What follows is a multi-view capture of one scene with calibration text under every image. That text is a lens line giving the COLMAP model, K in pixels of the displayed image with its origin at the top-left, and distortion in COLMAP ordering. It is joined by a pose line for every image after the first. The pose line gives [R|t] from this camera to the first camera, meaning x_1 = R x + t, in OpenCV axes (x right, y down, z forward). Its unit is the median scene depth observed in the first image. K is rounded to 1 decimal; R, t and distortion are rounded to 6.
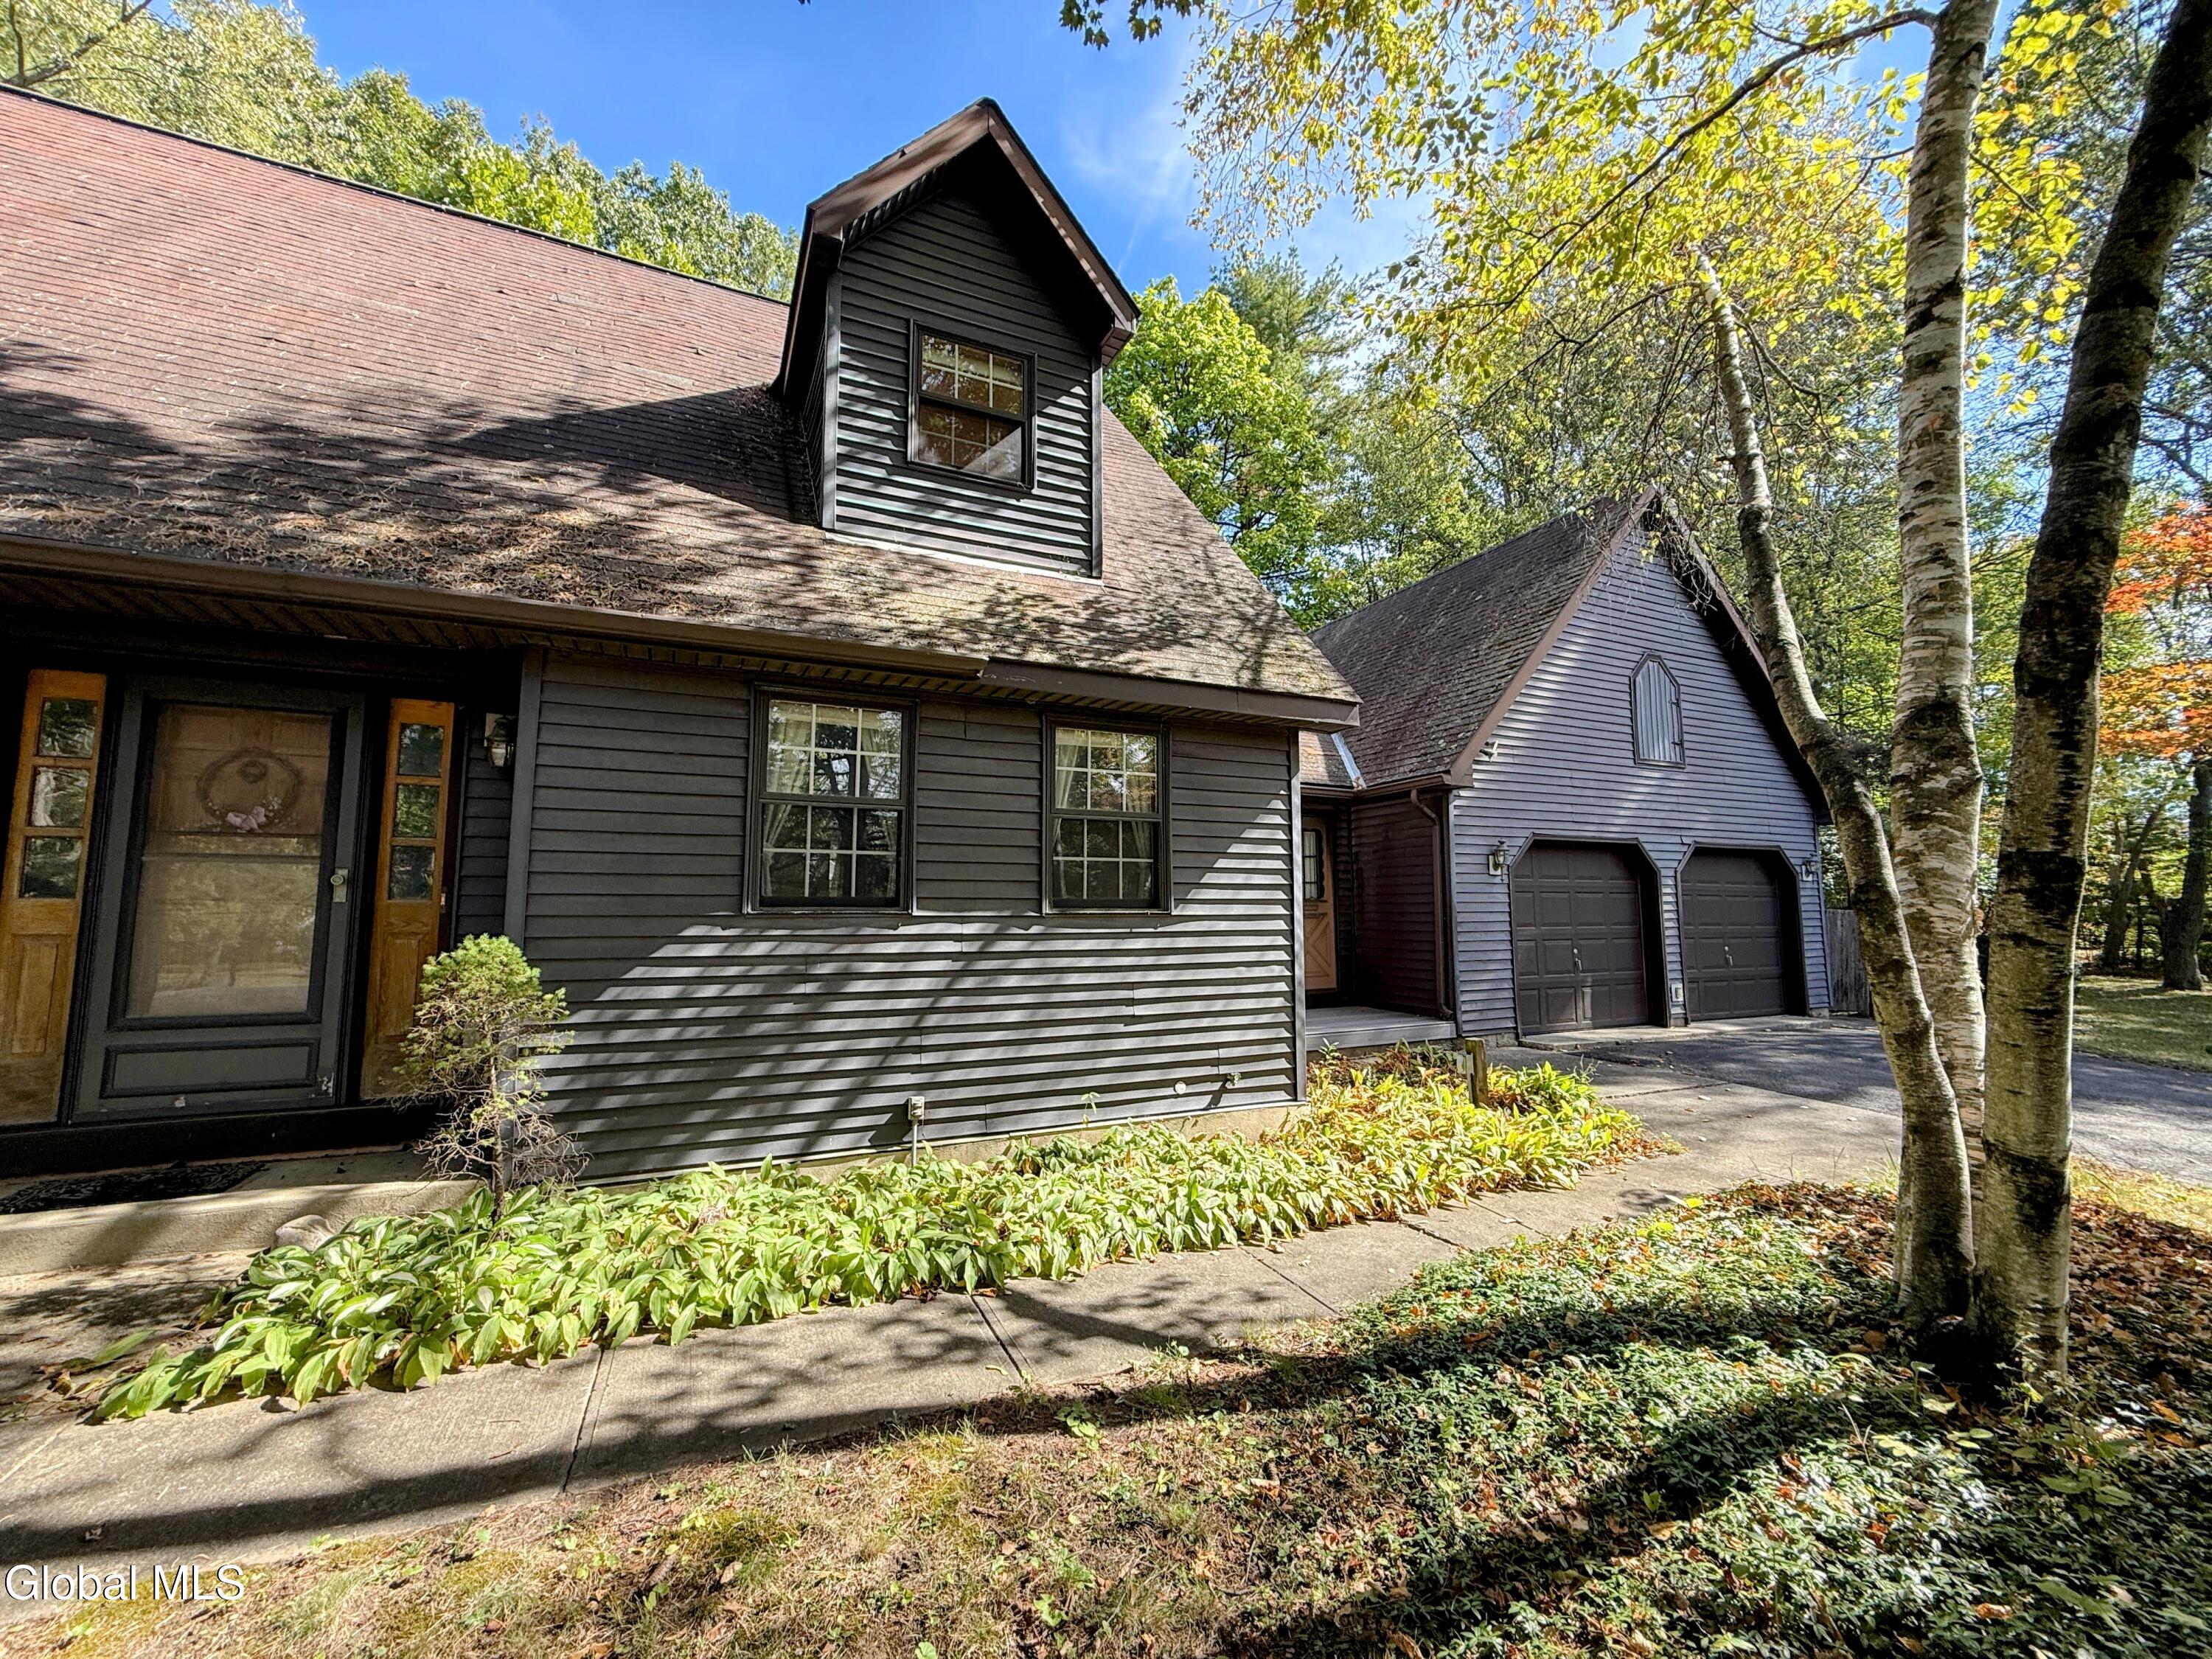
lens RADIAL K [[879.6, 0, 1103.2], [0, 879.6, 830.4], [0, 0, 1]] dist [0.000310, -0.000367]
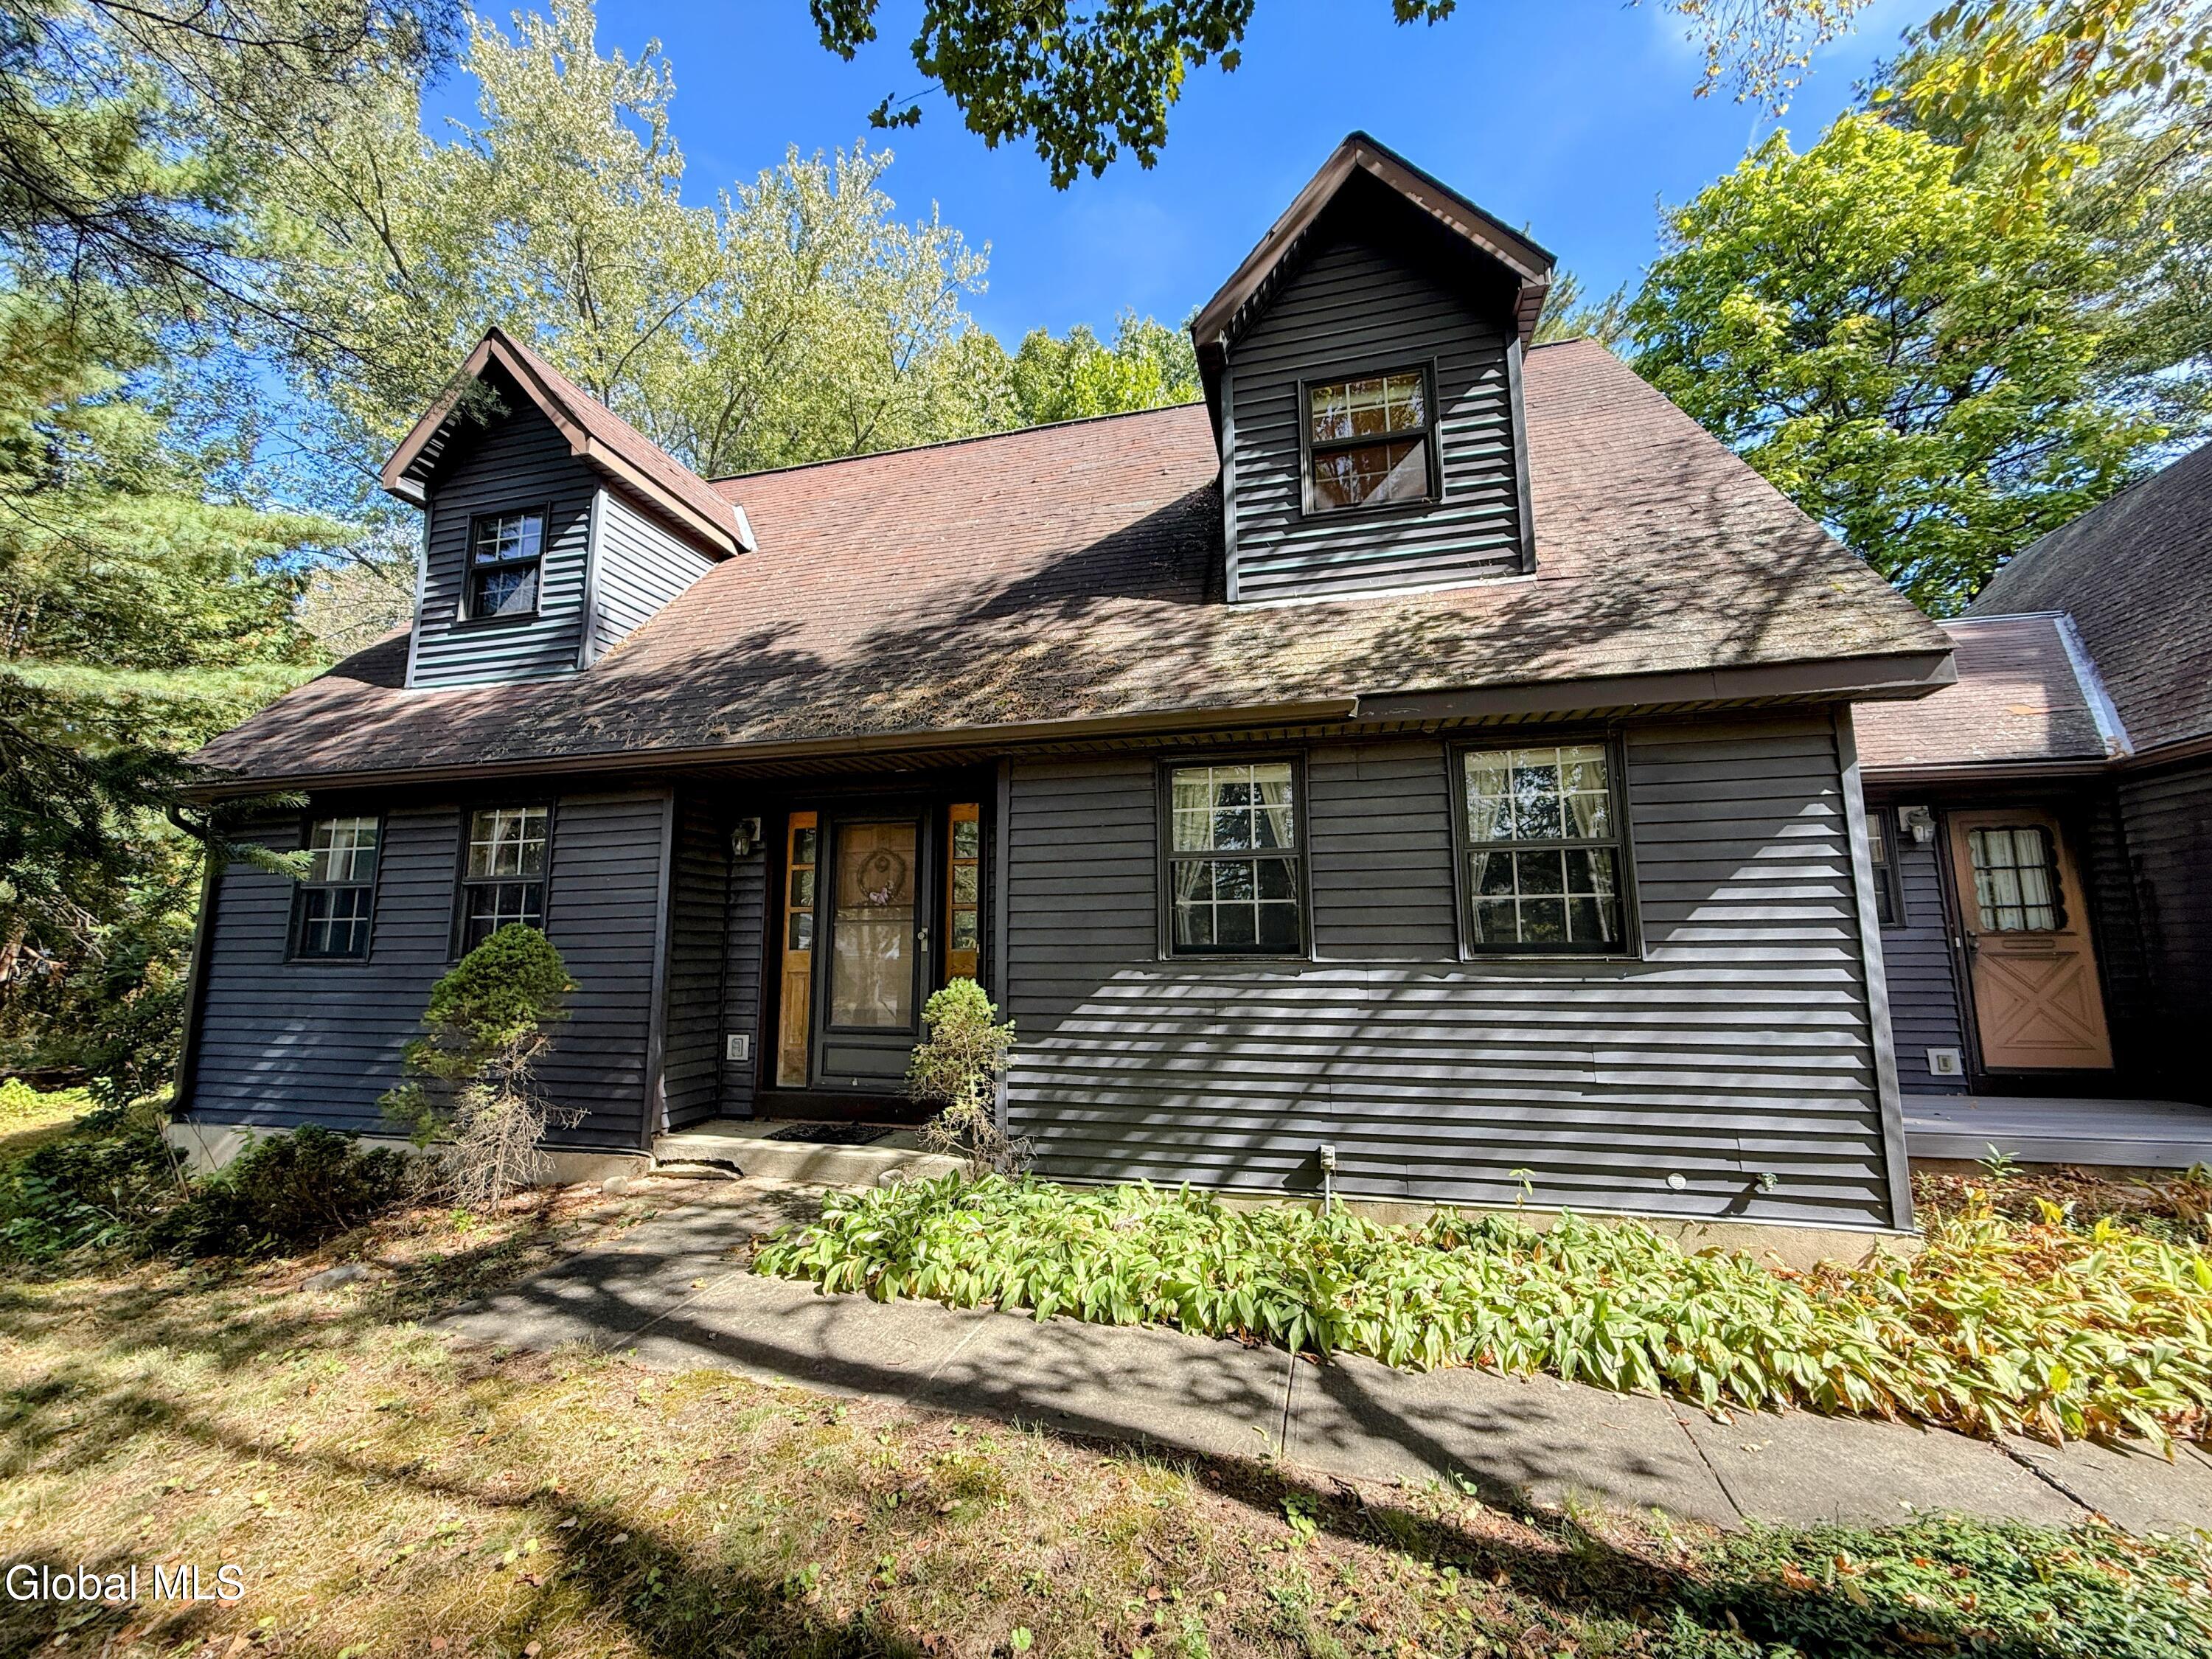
lens RADIAL K [[879.6, 0, 1103.2], [0, 879.6, 830.4], [0, 0, 1]] dist [0.000310, -0.000367]
pose [[0.768653, -0.088221, -0.633553, 0.258935], [0.065760, 0.996094, -0.058920, -0.010551], [0.636276, 0.003627, 0.771453, 0.071016]]
